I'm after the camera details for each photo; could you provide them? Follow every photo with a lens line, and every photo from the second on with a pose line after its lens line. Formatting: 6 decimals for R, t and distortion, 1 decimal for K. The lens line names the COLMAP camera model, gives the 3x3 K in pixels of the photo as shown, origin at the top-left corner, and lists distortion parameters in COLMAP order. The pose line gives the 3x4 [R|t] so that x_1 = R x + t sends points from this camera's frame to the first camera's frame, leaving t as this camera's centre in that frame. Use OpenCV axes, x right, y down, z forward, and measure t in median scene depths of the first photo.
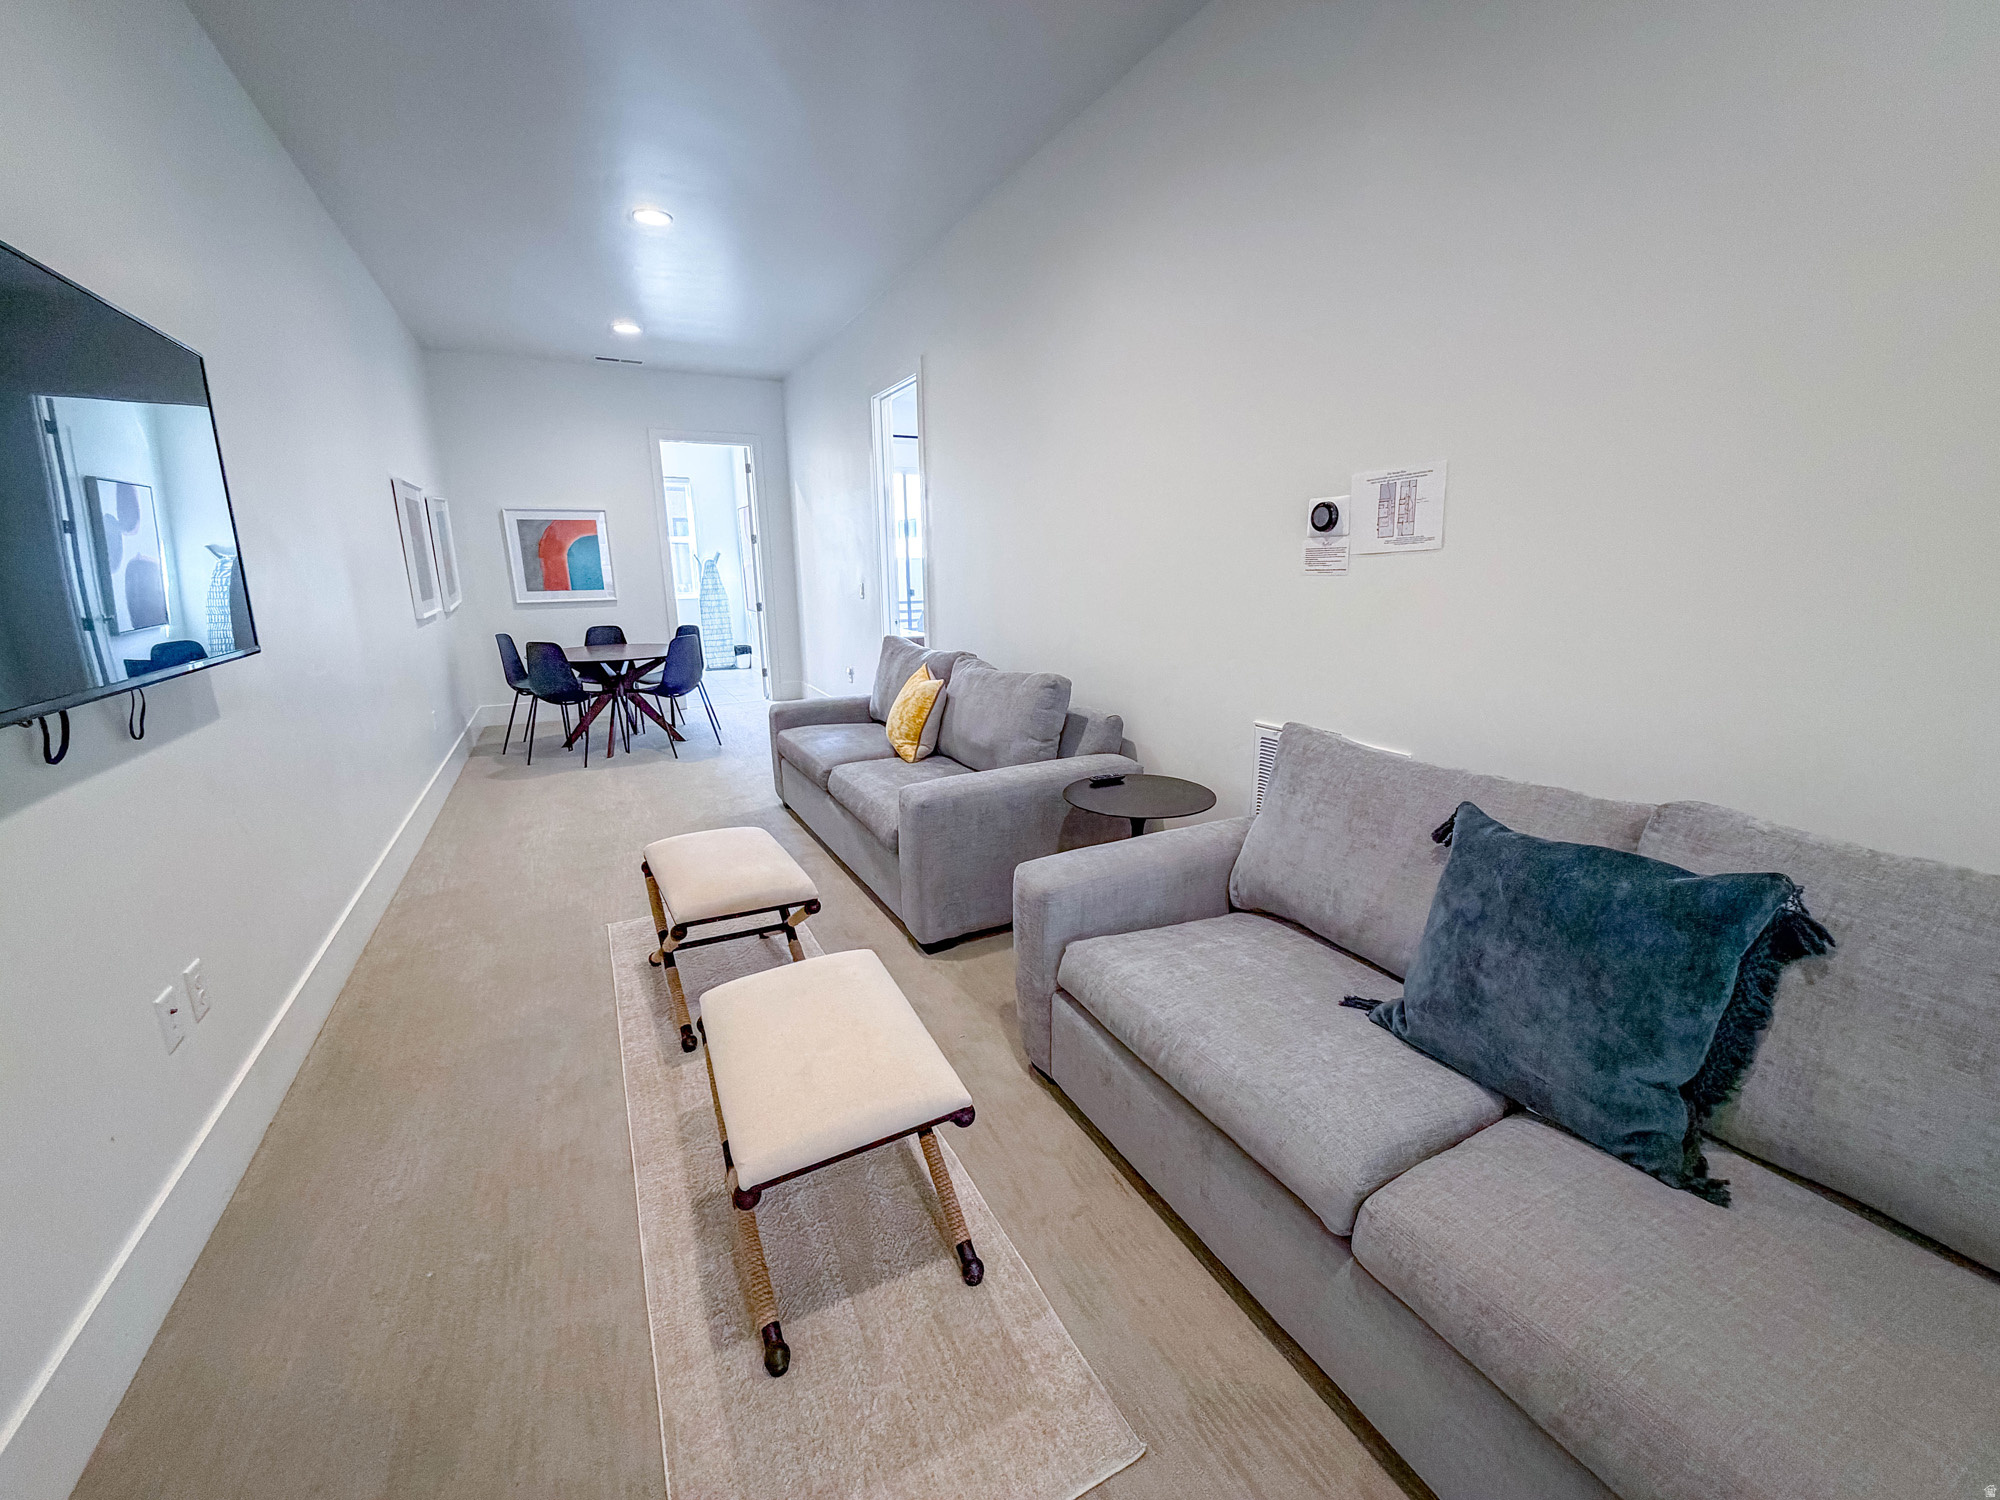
lens RADIAL K [[802.1, 0, 1004.8], [0, 802.1, 747.3], [0, 0, 1]] dist [0.000745, -0.000093]
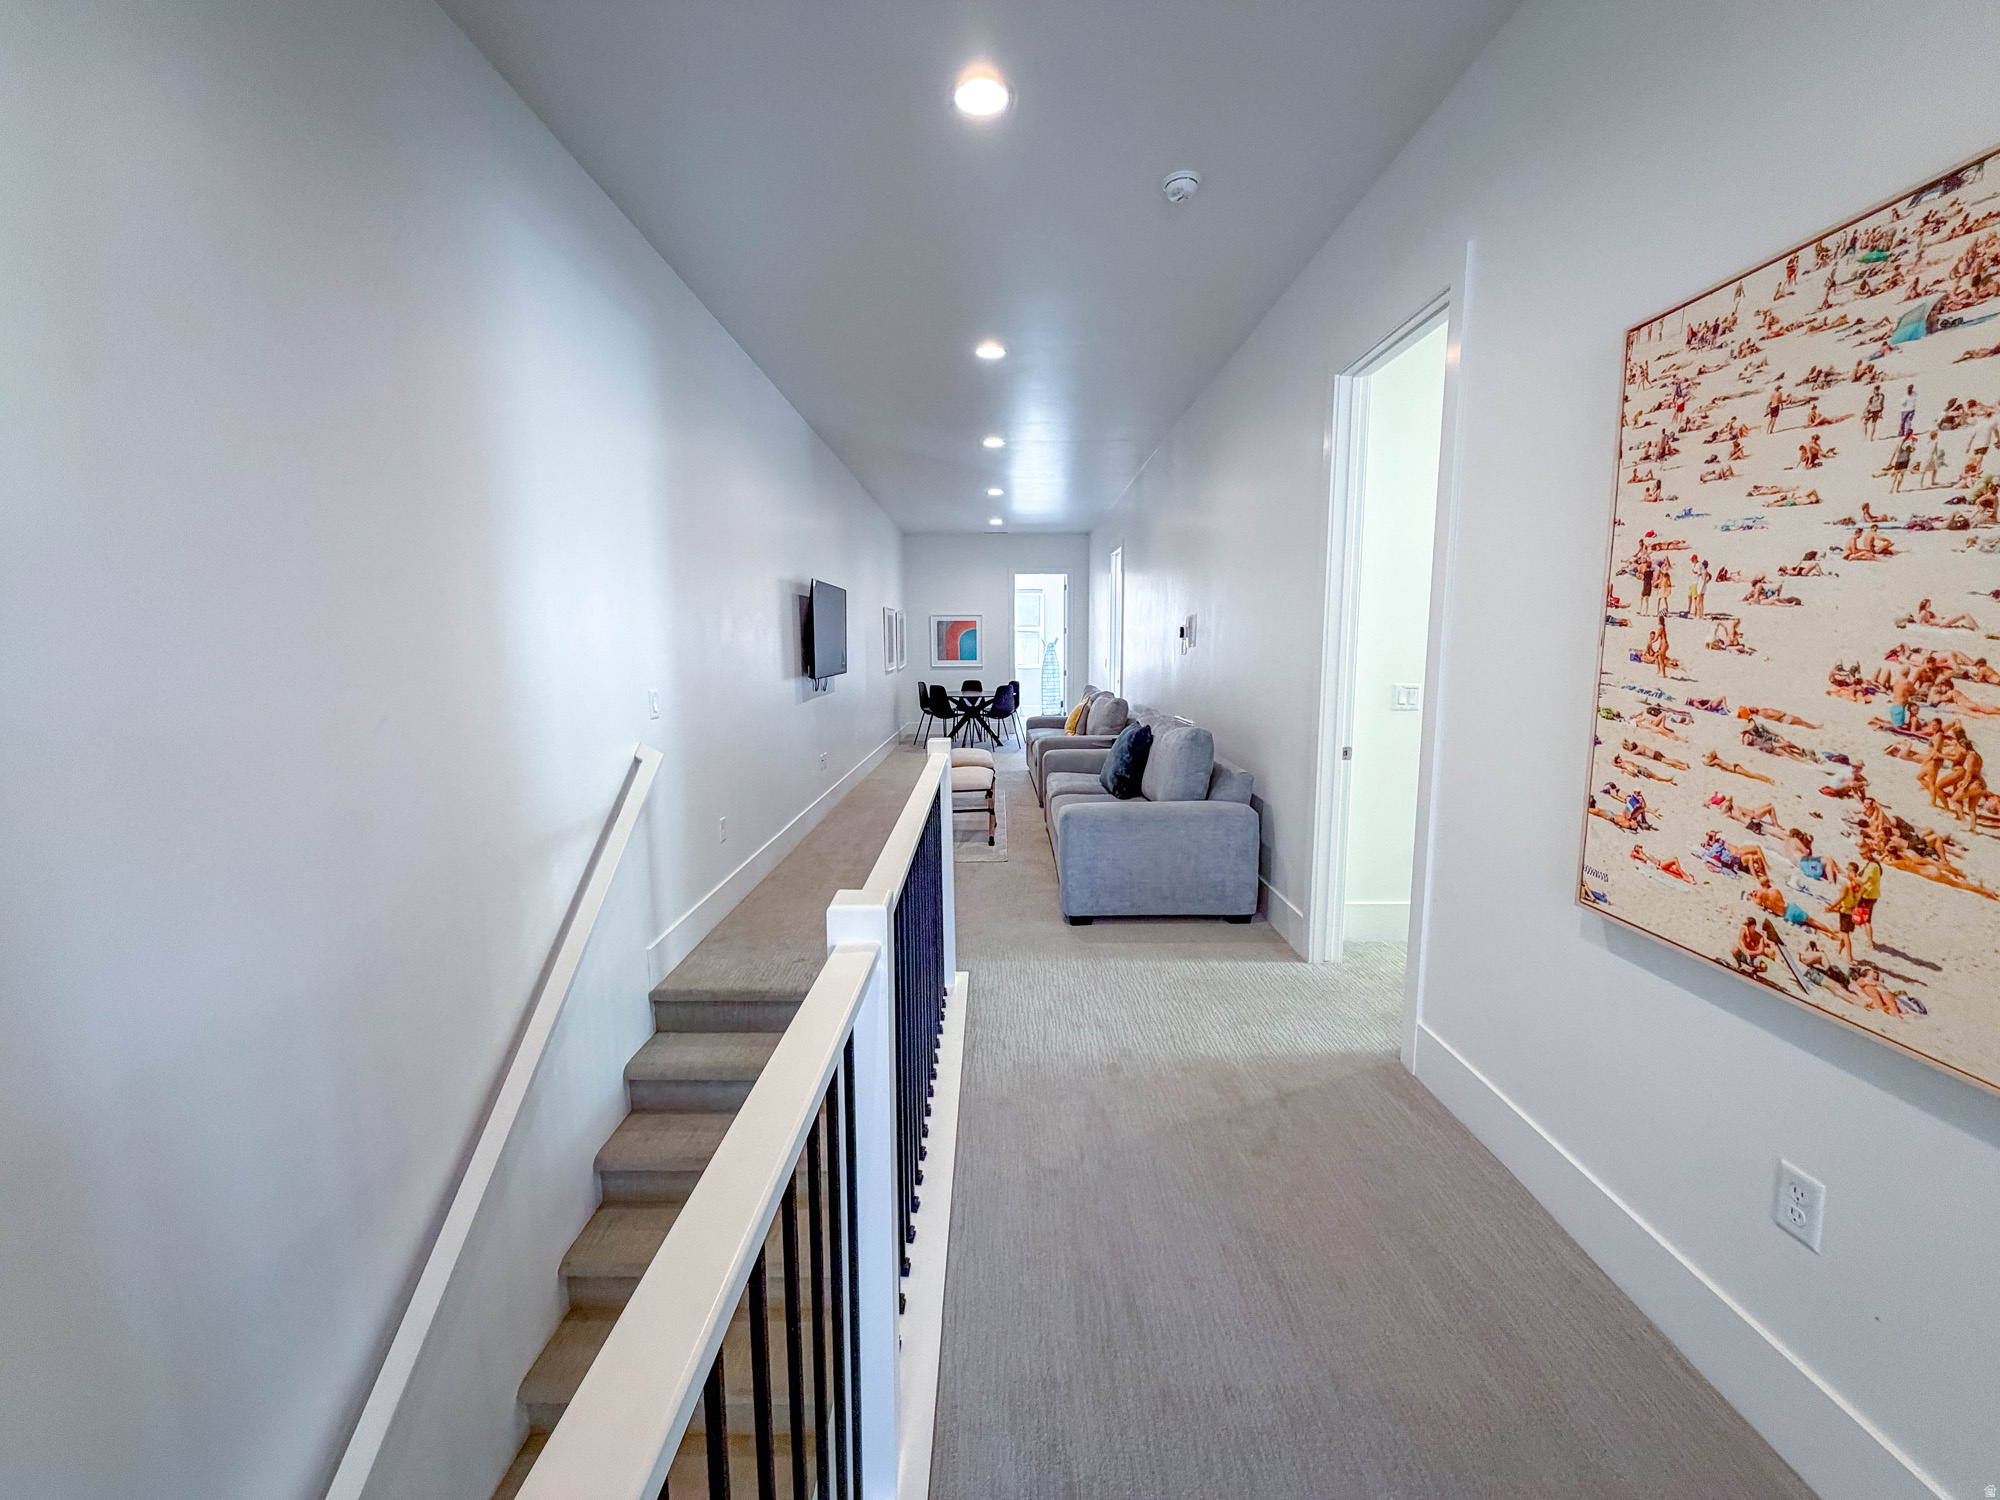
lens RADIAL K [[802.1, 0, 1004.8], [0, 802.1, 747.3], [0, 0, 1]] dist [0.000745, -0.000093]
pose [[0.885087, 0.057245, -0.461893, 0.415166], [-0.101133, 0.992350, -0.070807, 0.121052], [0.454306, 0.109383, 0.884105, -0.549631]]
